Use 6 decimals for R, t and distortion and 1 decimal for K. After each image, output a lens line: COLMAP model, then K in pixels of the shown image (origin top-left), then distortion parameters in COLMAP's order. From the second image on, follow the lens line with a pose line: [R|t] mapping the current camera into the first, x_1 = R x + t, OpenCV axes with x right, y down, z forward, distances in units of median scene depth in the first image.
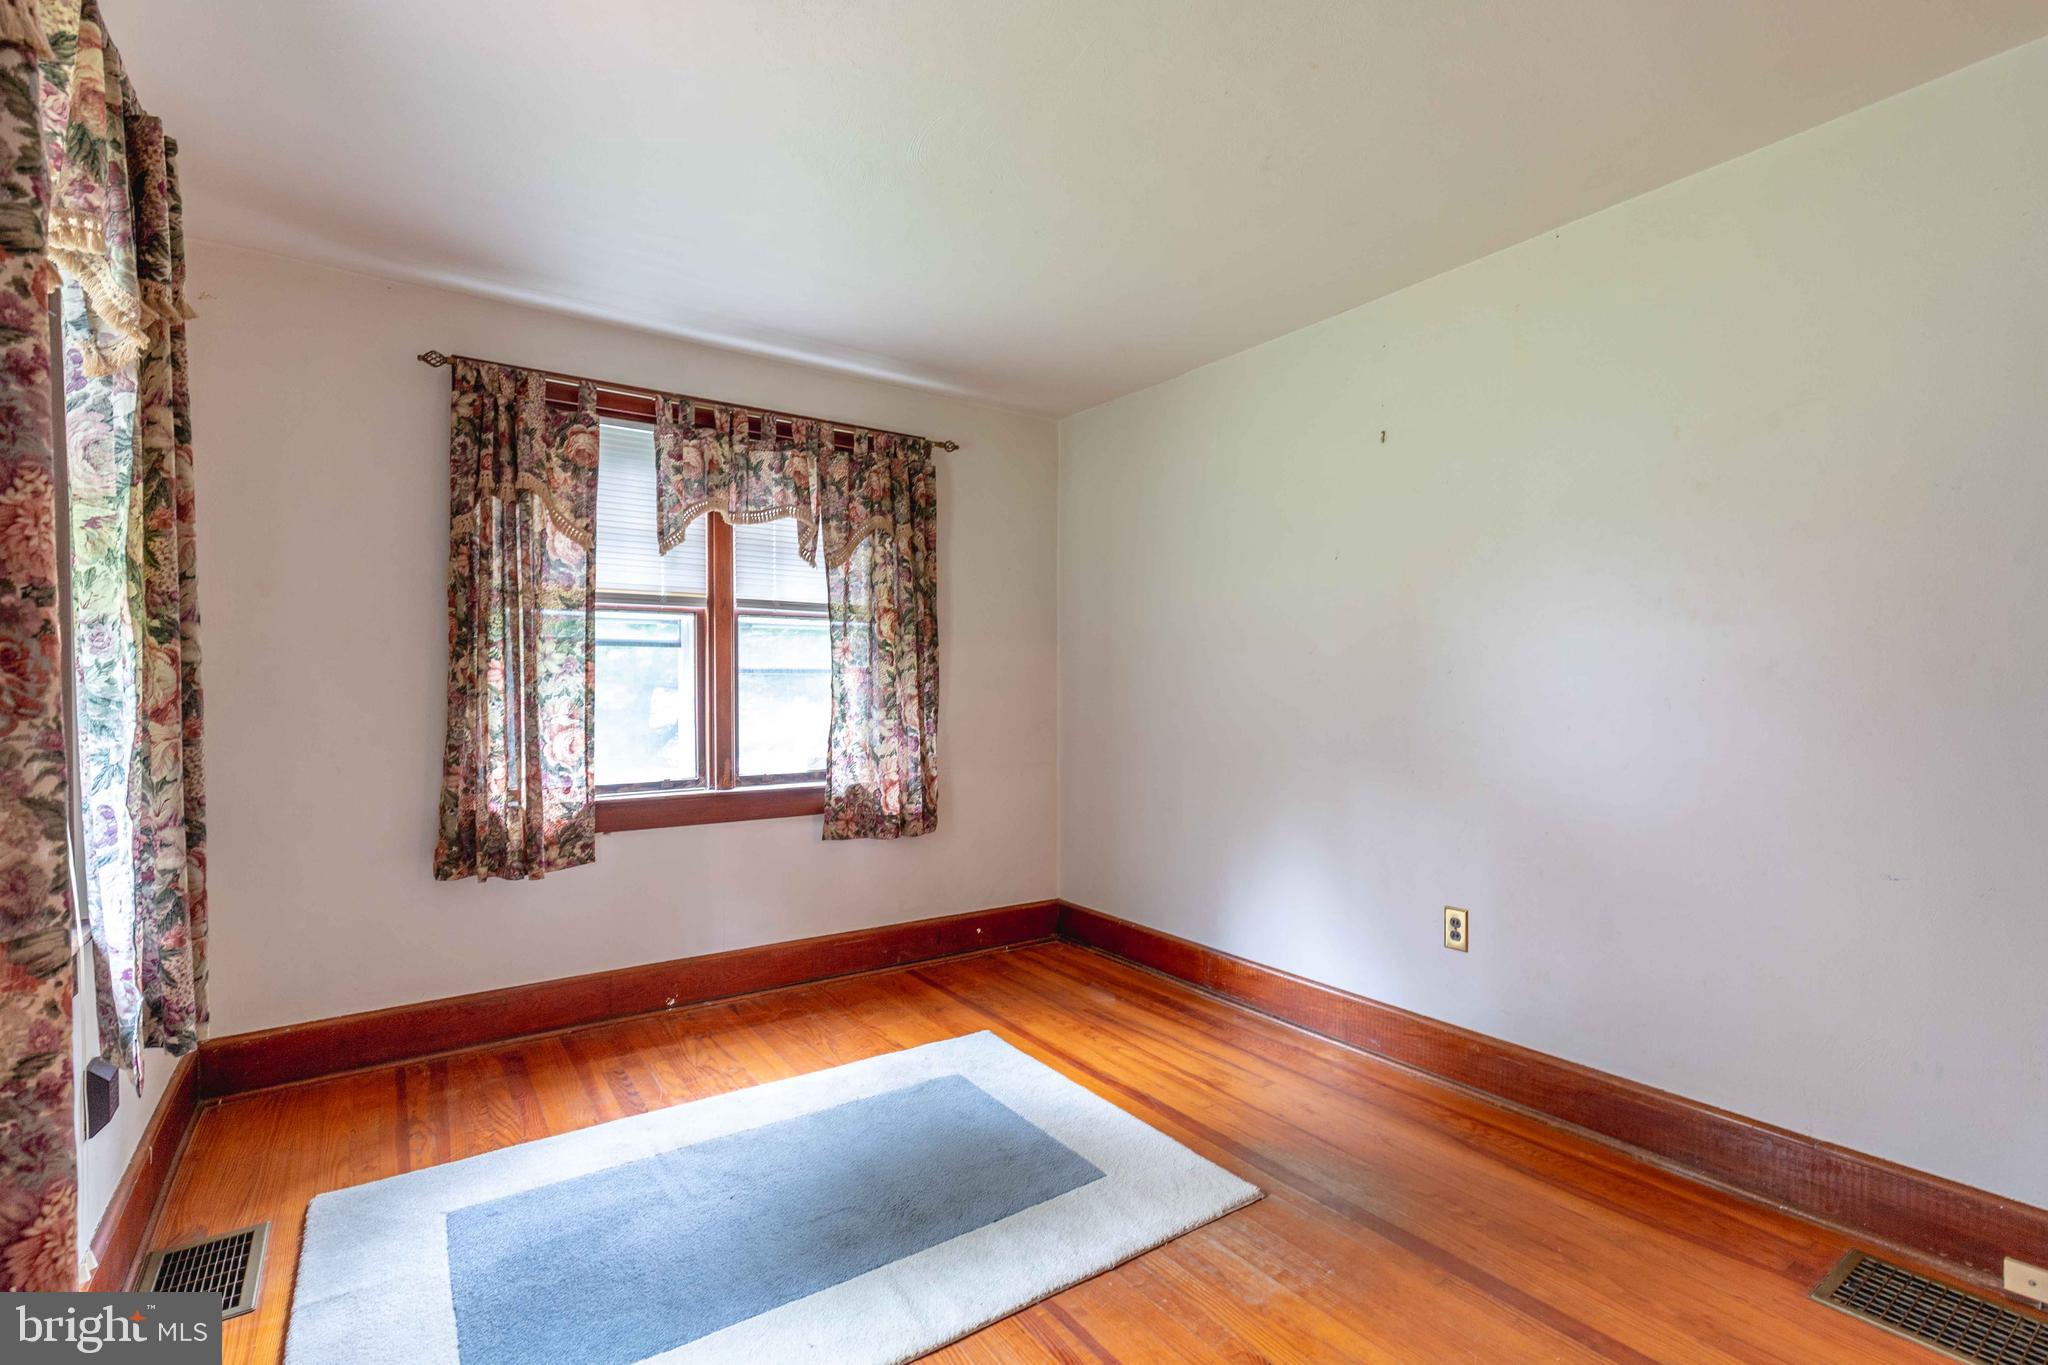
lens RADIAL K [[923.9, 0, 1038.6], [0, 923.9, 689.9], [0, 0, 1]] dist [0.011304, -0.000937]
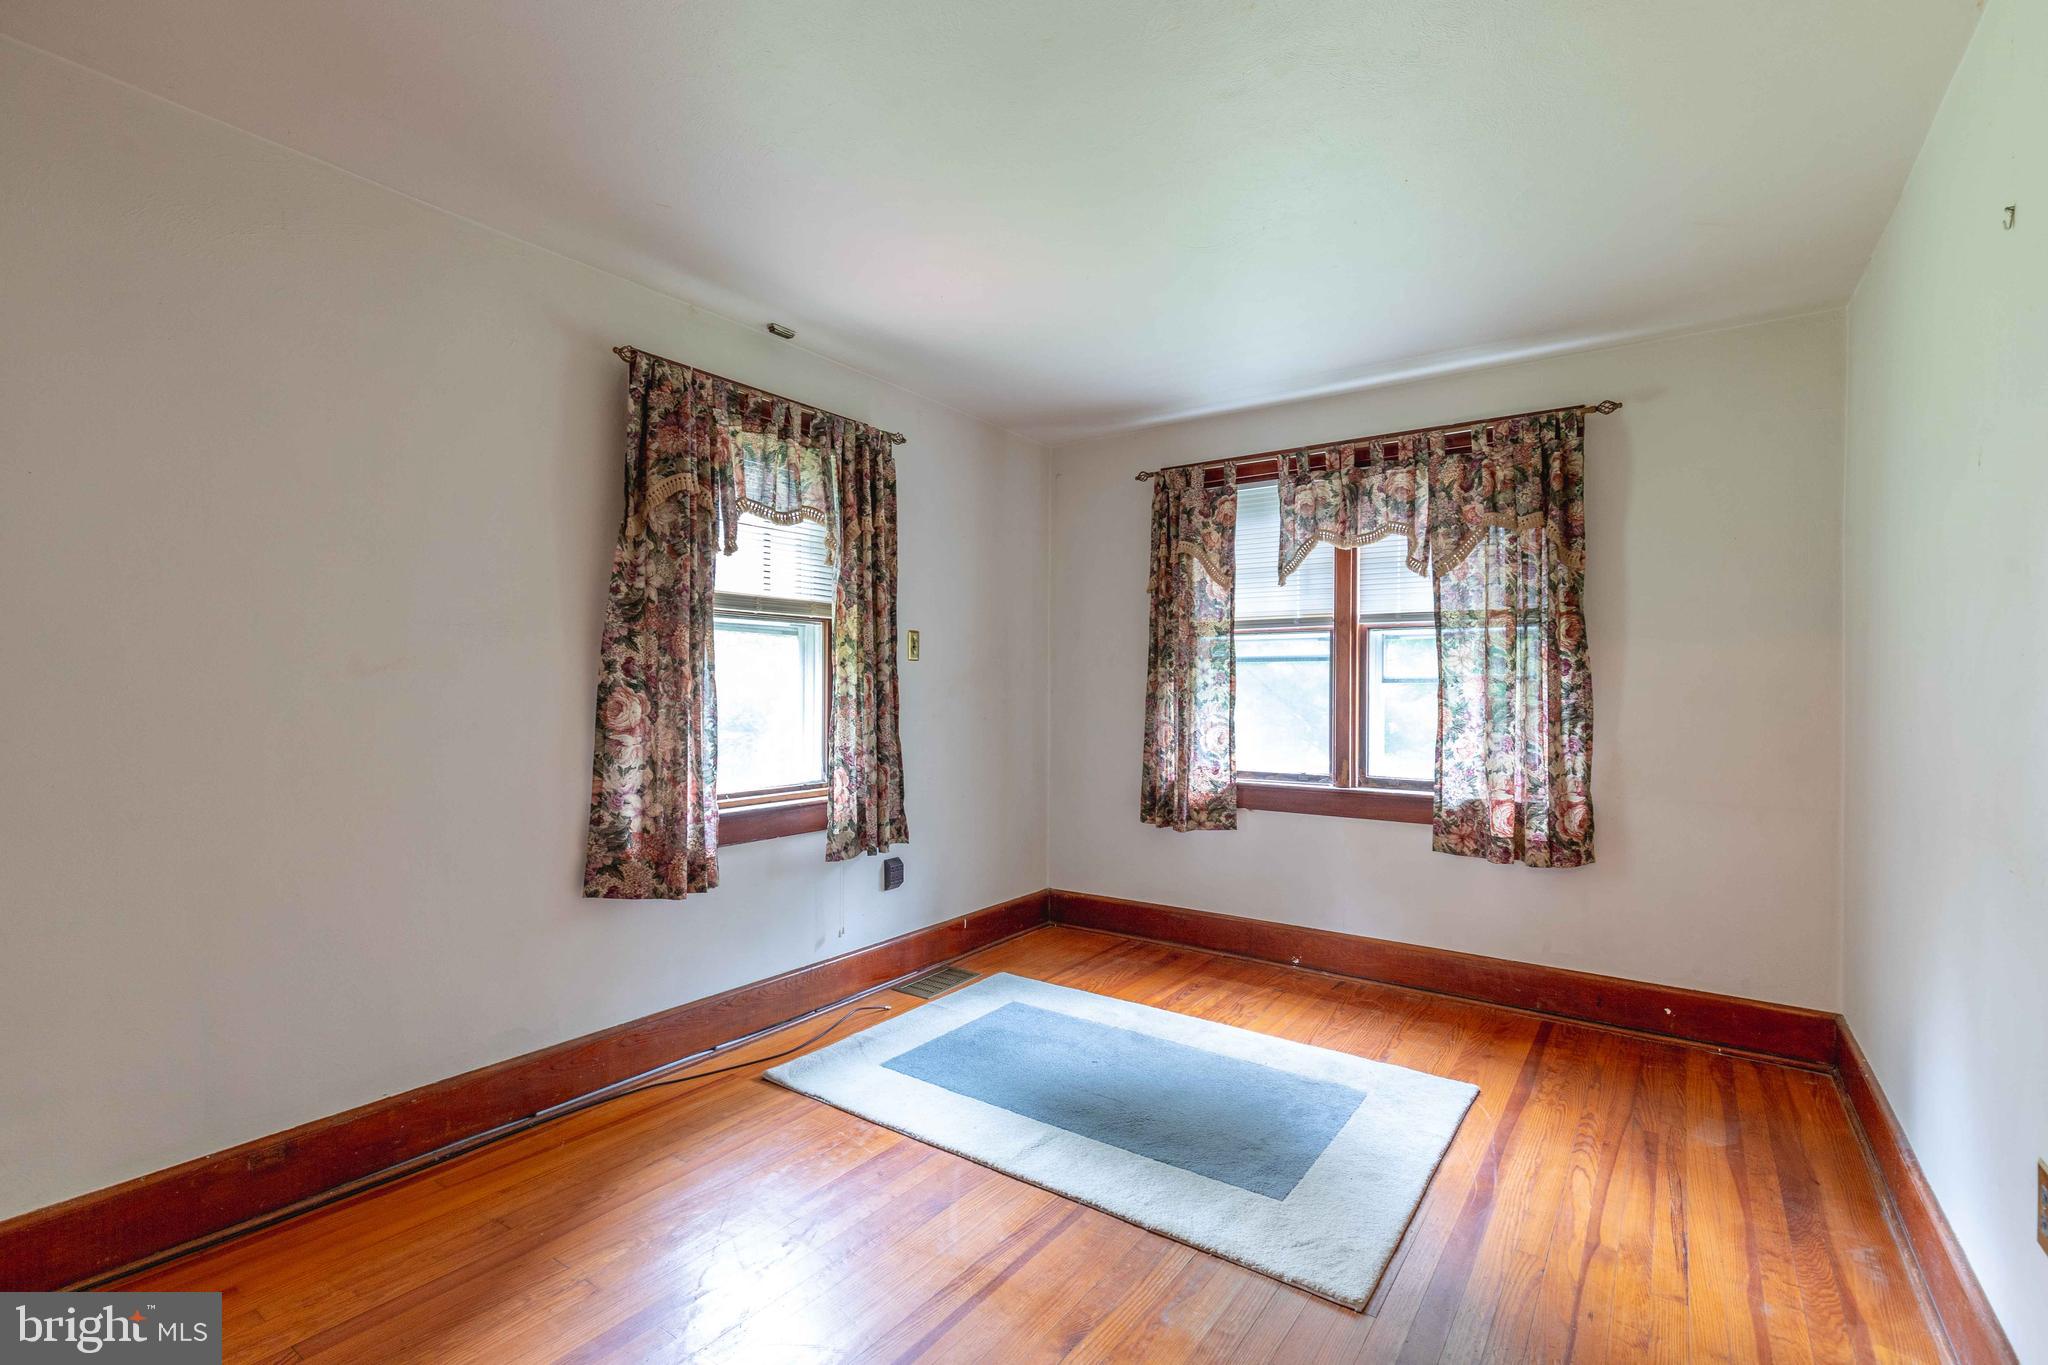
lens RADIAL K [[923.9, 0, 1038.6], [0, 923.9, 689.9], [0, 0, 1]] dist [0.011304, -0.000937]
pose [[0.338398, 0.002875, -0.940999, 0.602870], [-0.010775, 0.999942, -0.000820, -0.005101], [0.940942, 0.010416, 0.338409, 0.285440]]
